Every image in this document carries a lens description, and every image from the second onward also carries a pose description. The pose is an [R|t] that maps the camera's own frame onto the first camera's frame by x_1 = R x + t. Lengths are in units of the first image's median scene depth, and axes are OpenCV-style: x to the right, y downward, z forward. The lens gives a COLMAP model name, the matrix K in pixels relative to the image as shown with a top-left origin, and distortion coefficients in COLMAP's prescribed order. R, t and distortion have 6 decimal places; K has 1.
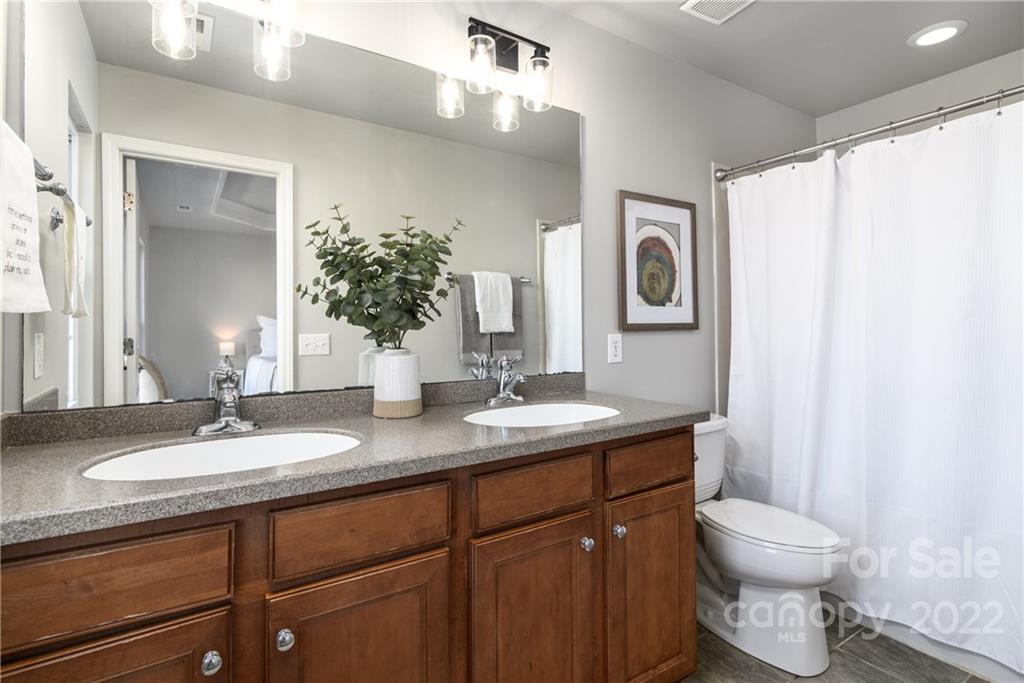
lens RADIAL K [[493.3, 0, 508.4], [0, 493.3, 334.8], [0, 0, 1]] dist [0.002944, 0.001315]
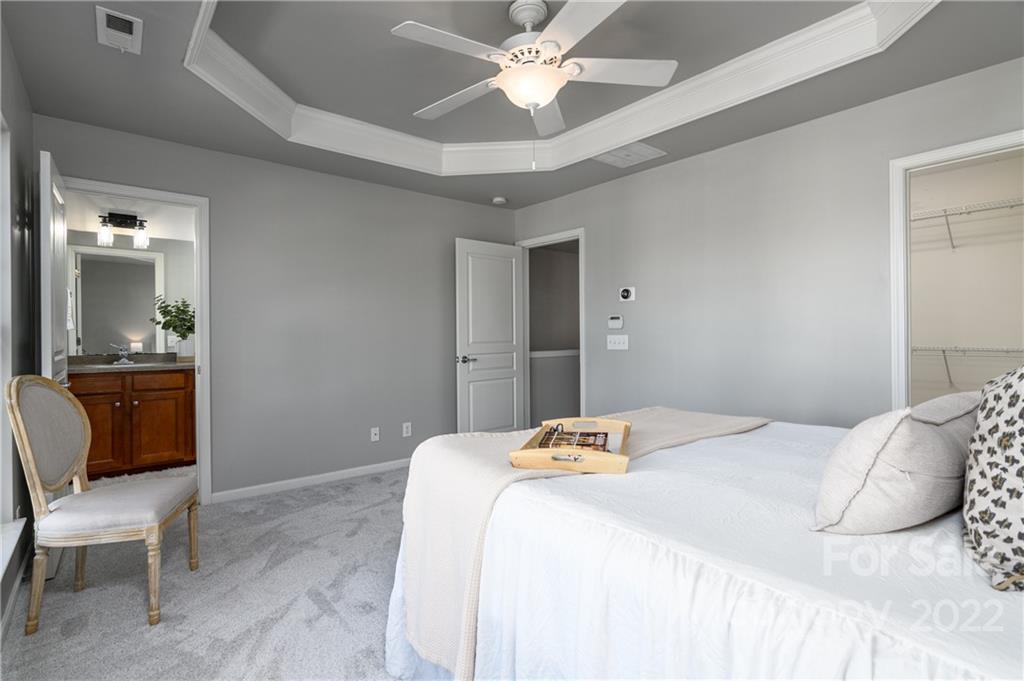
lens RADIAL K [[493.3, 0, 514.7], [0, 493.3, 339.2], [0, 0, 1]] dist [0.002944, 0.001315]
pose [[0.992651, -0.002876, 0.120979, 2.004236], [0.002503, 0.999992, 0.003236, 0.026341], [-0.120988, -0.002910, 0.992650, -3.205339]]
